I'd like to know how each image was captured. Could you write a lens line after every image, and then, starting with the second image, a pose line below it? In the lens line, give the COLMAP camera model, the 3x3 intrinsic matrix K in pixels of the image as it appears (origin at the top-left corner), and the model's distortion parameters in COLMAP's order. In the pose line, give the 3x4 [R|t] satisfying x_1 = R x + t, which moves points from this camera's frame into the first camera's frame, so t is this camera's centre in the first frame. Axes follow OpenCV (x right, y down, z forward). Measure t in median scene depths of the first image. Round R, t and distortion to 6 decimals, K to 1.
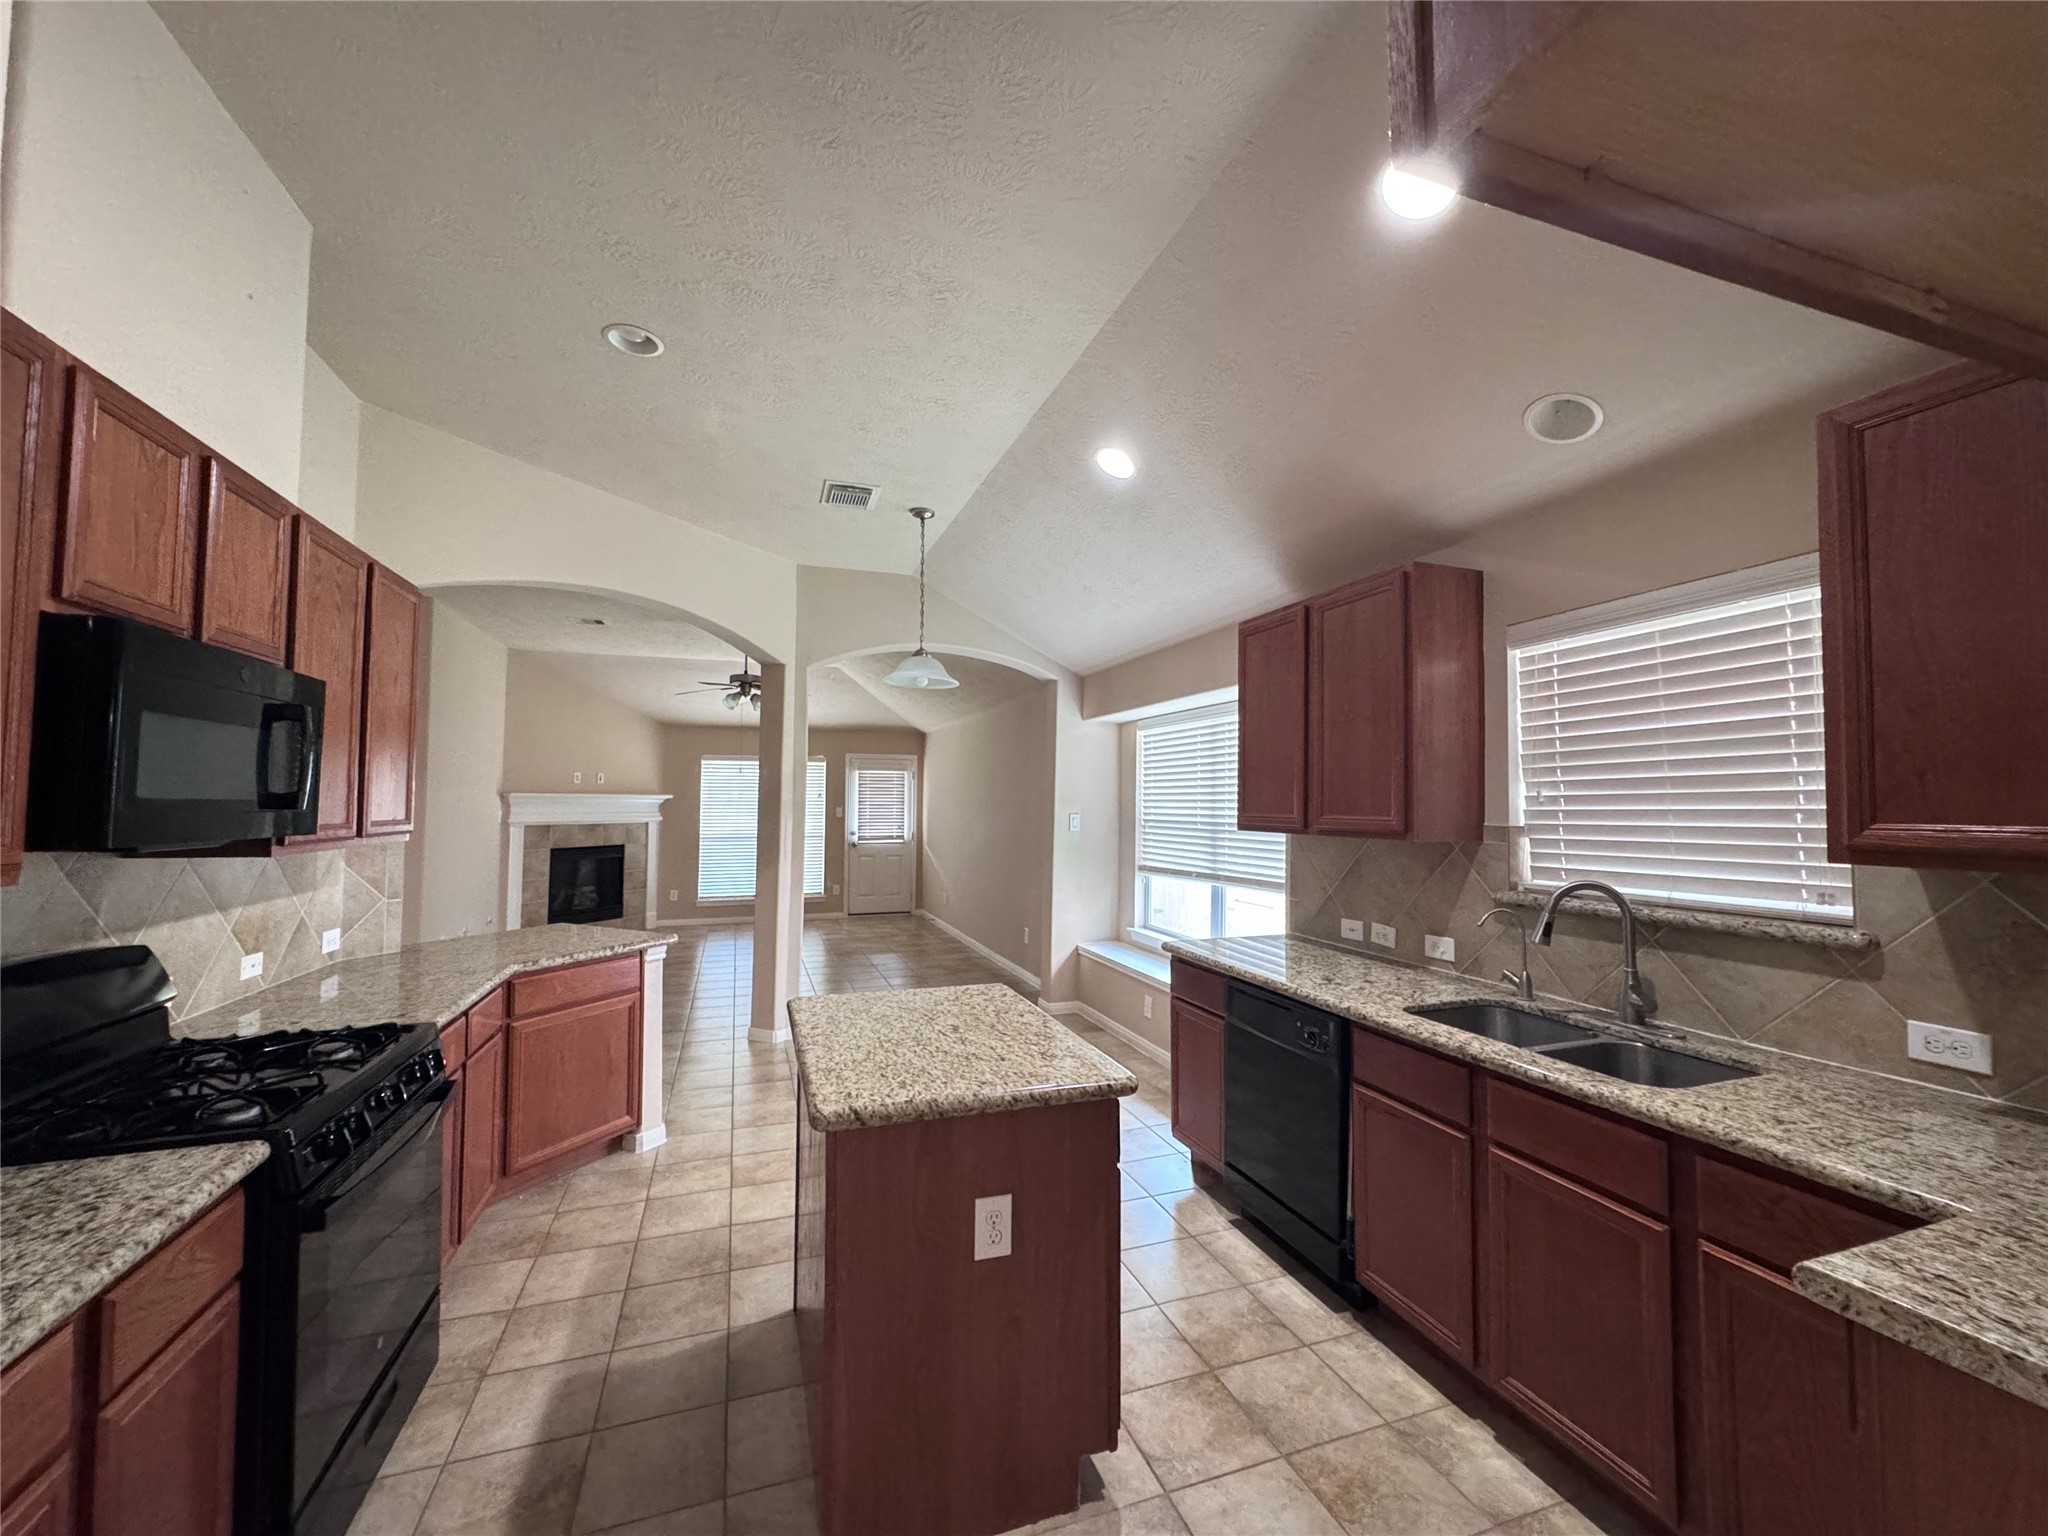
lens RADIAL K [[817.0, 0, 1021.9], [0, 817.0, 767.7], [0, 0, 1]] dist [-0.005049, 0.000457]
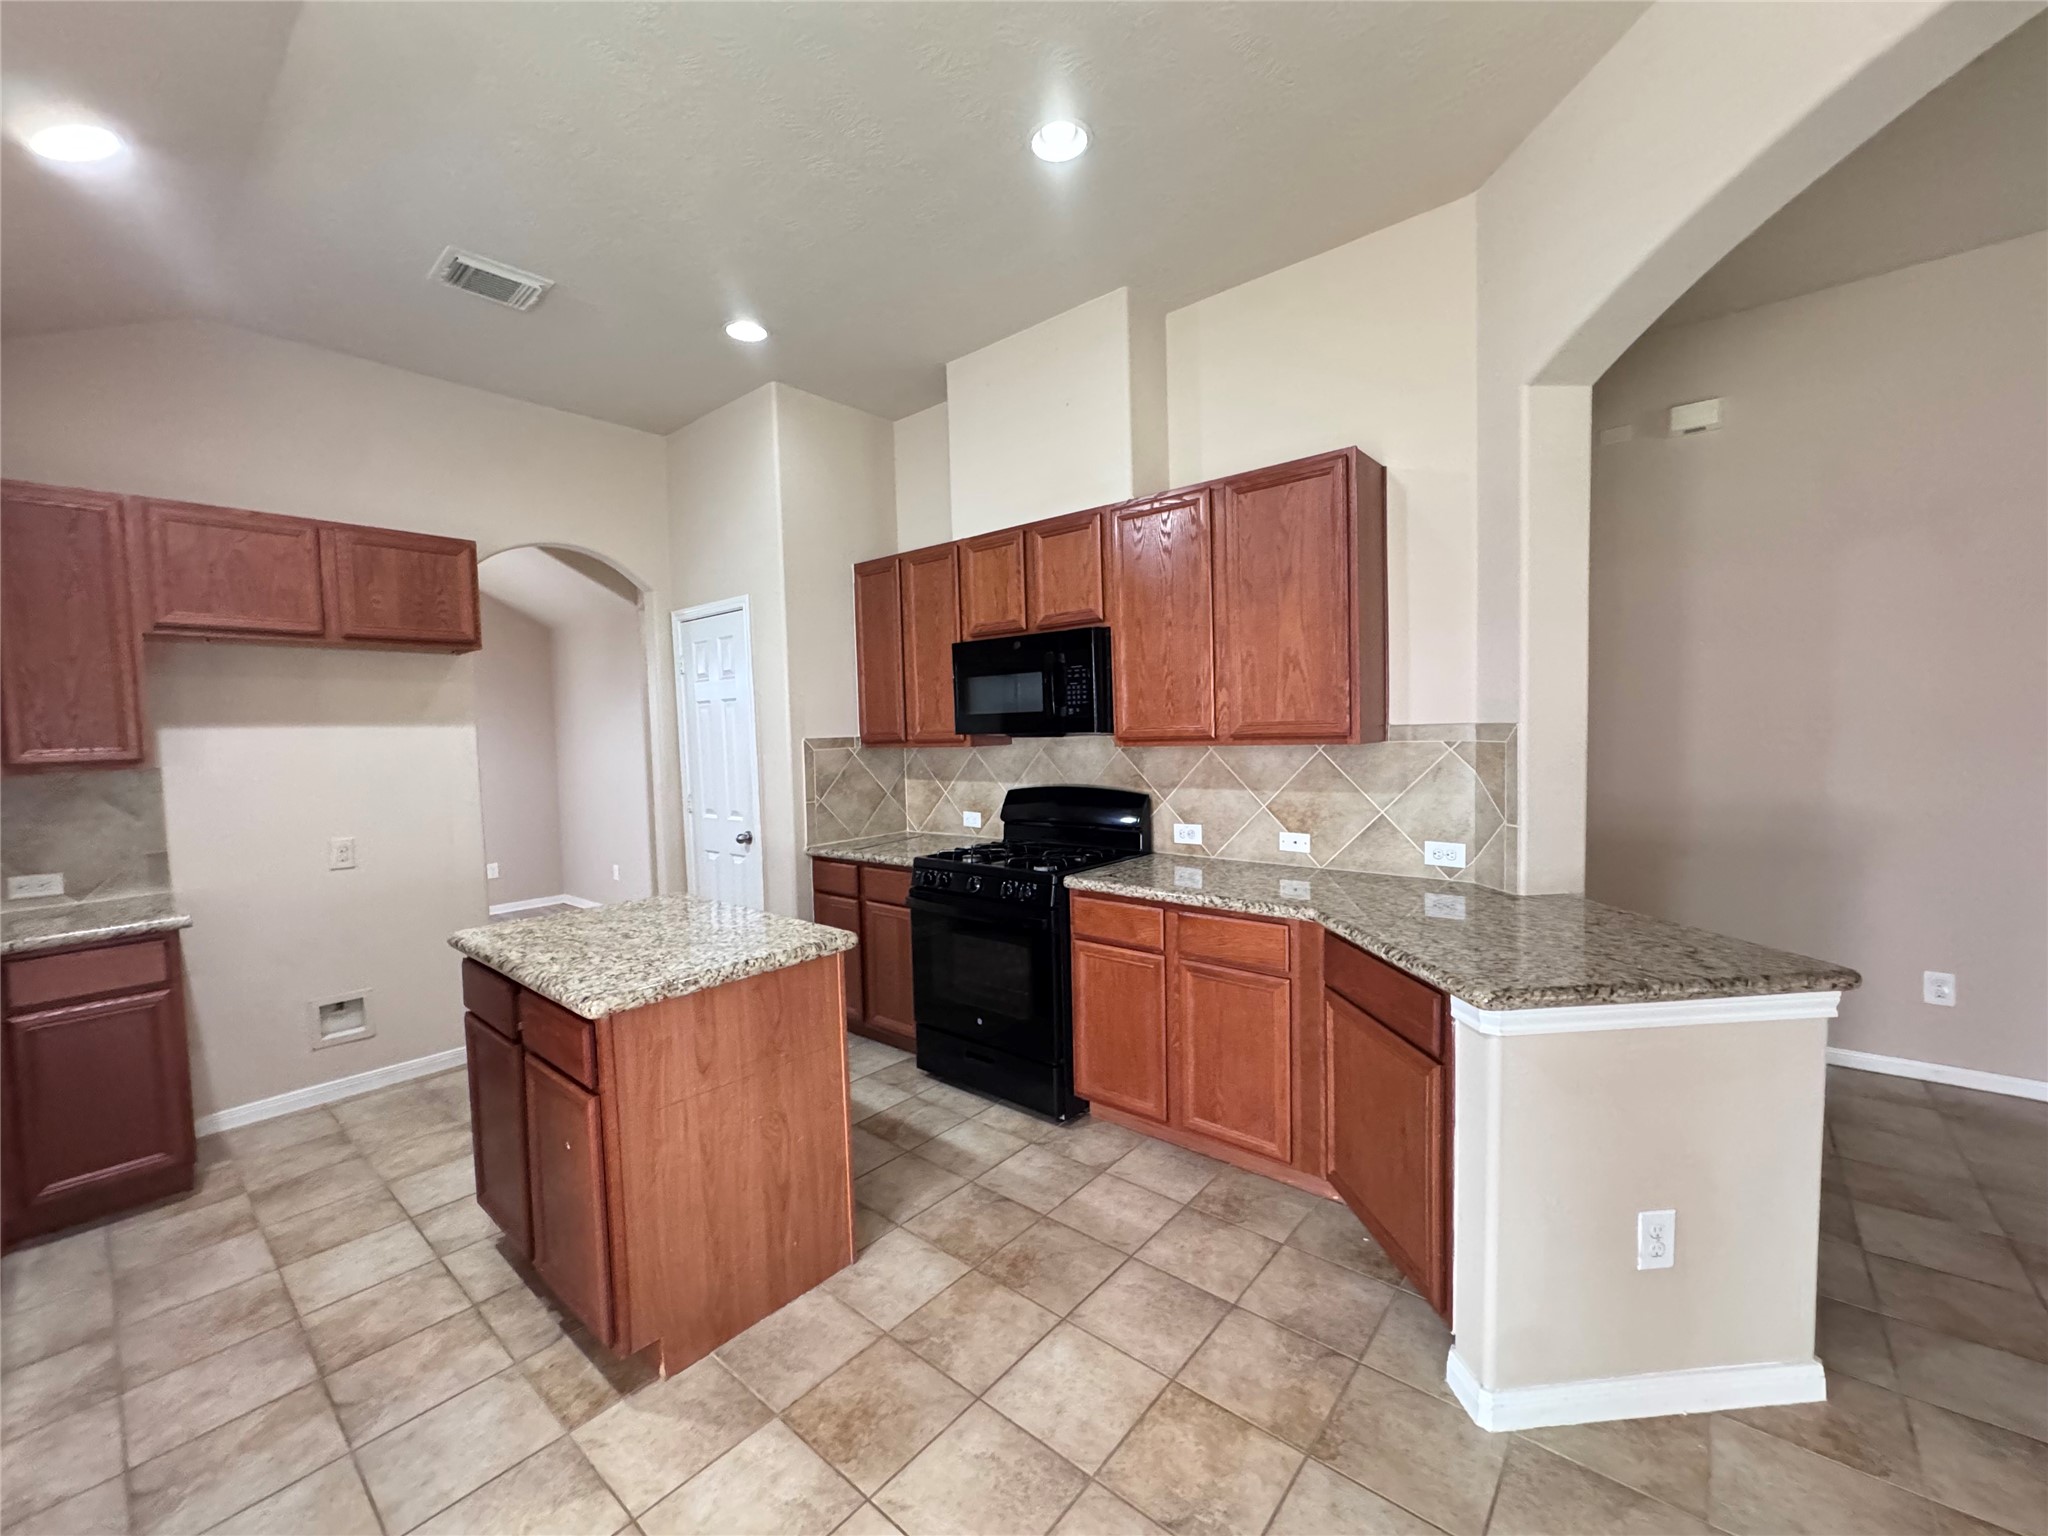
lens RADIAL K [[820.3, 0, 1024.0], [0, 820.3, 768.0], [0, 0, 1]] dist [-0.005681, 0.000705]
pose [[-0.862311, 0.045279, -0.504350, -0.001578], [0.046374, 0.998870, 0.010387, 0.098657], [0.504251, -0.014432, -0.863437, 1.757748]]
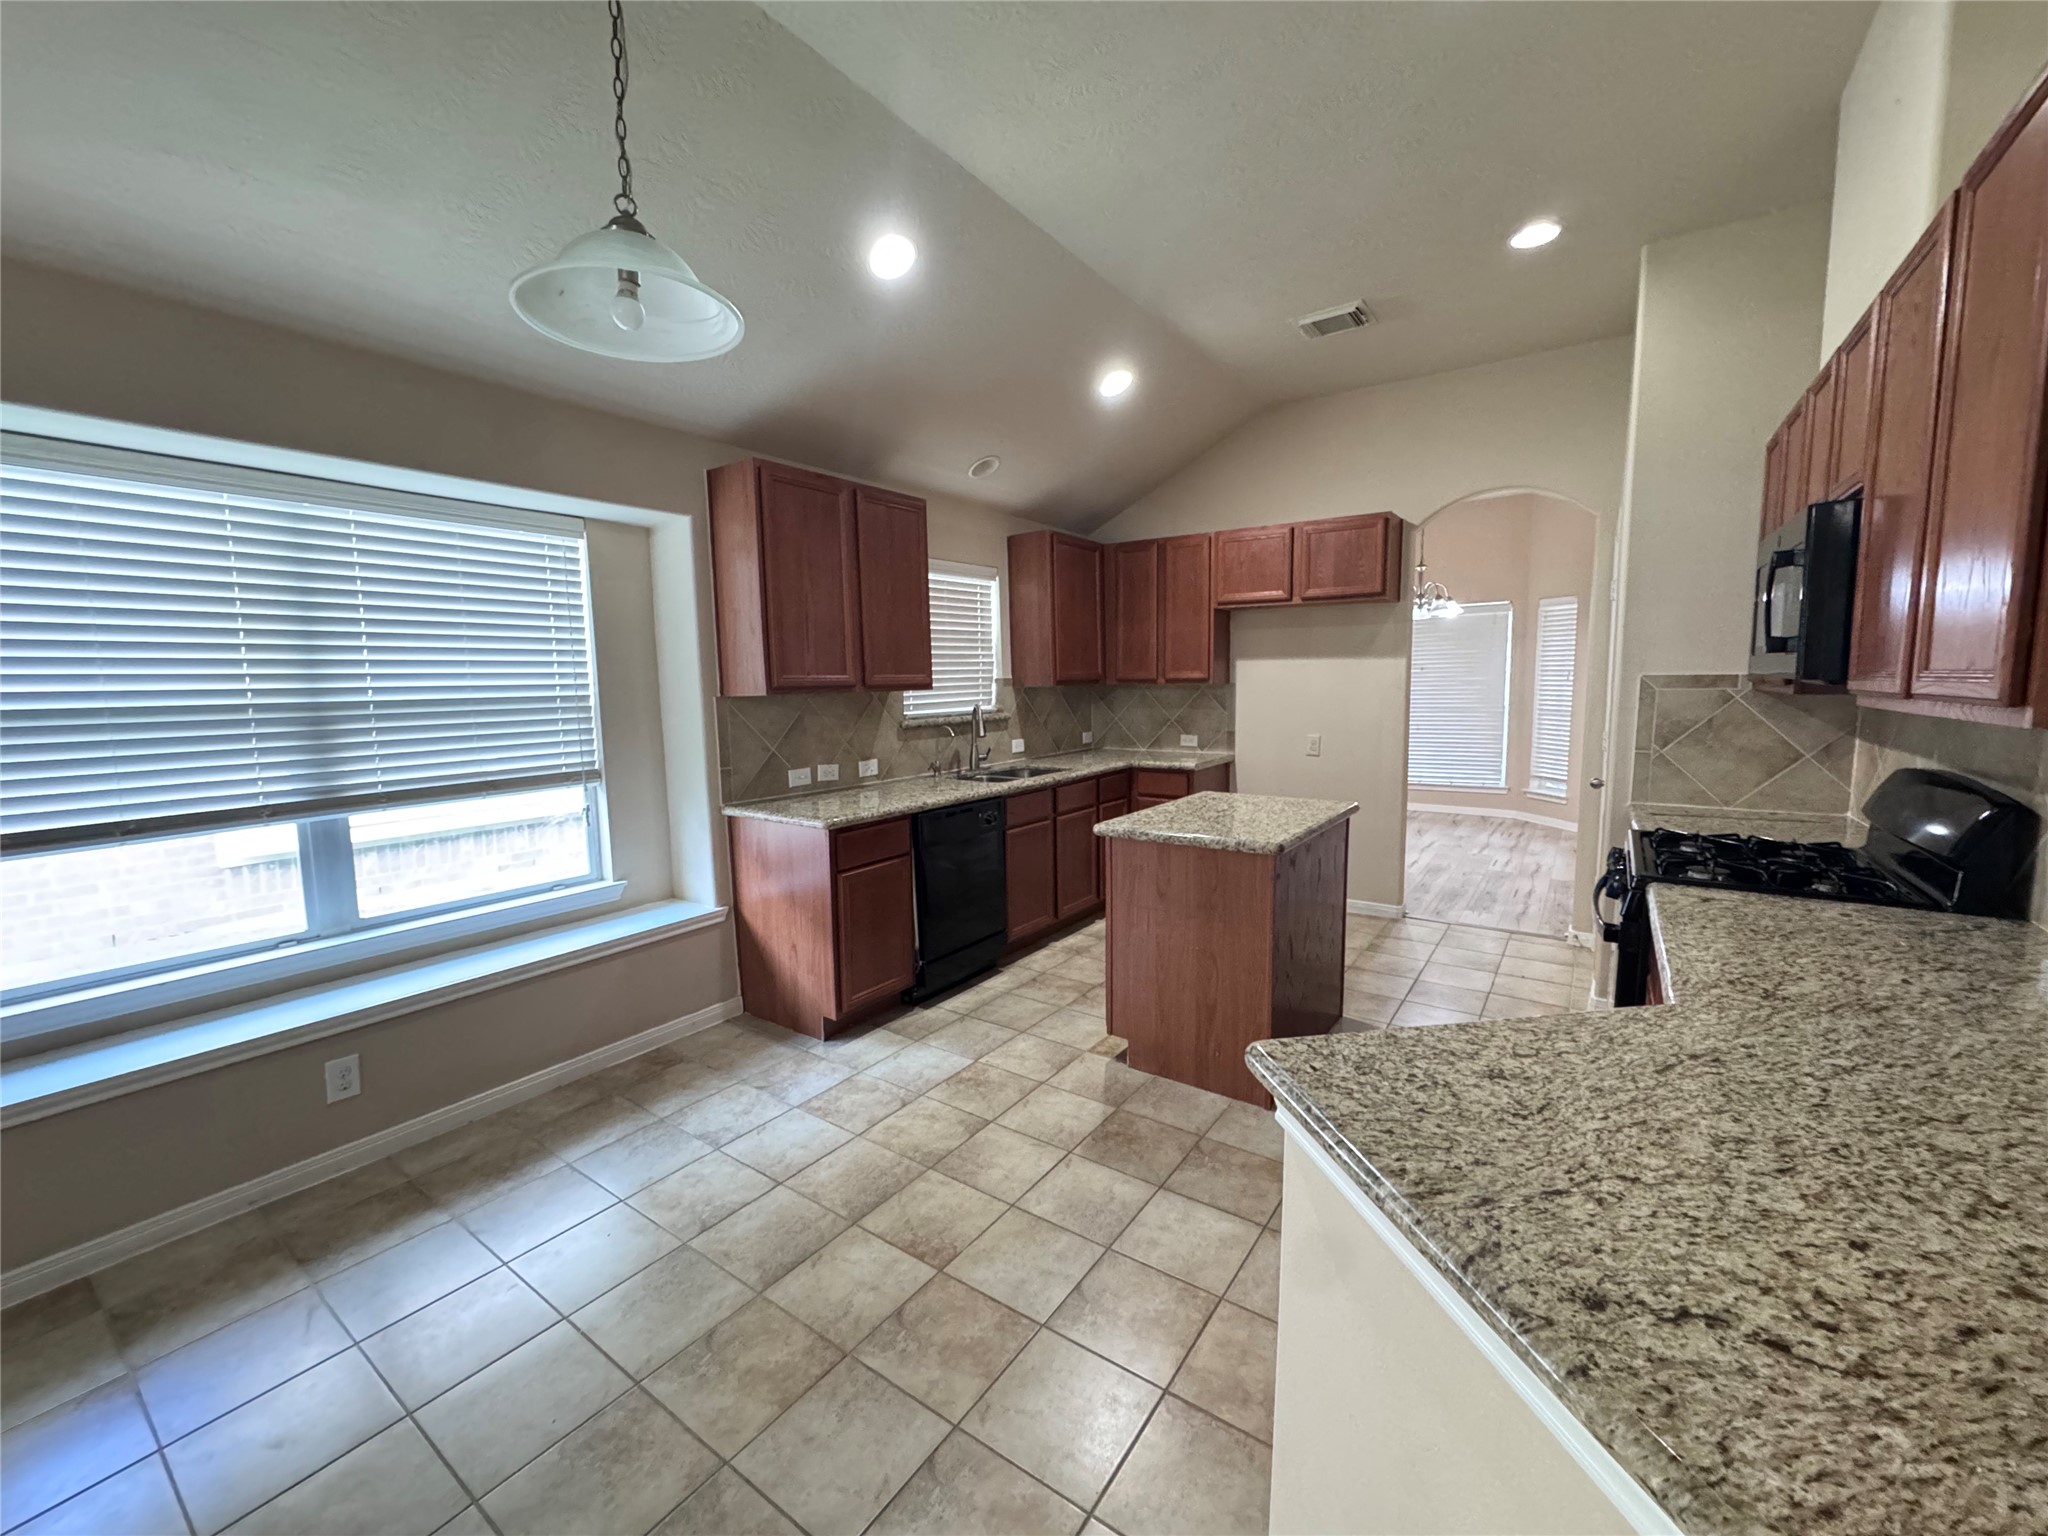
lens RADIAL K [[820.3, 0, 1024.0], [0, 820.3, 768.0], [0, 0, 1]] dist [-0.005681, 0.000705]
pose [[-0.580927, -0.086685, 0.809327, -0.884883], [-0.023697, 0.995693, 0.089636, 0.094054], [-0.813611, 0.032893, -0.580479, 1.771039]]
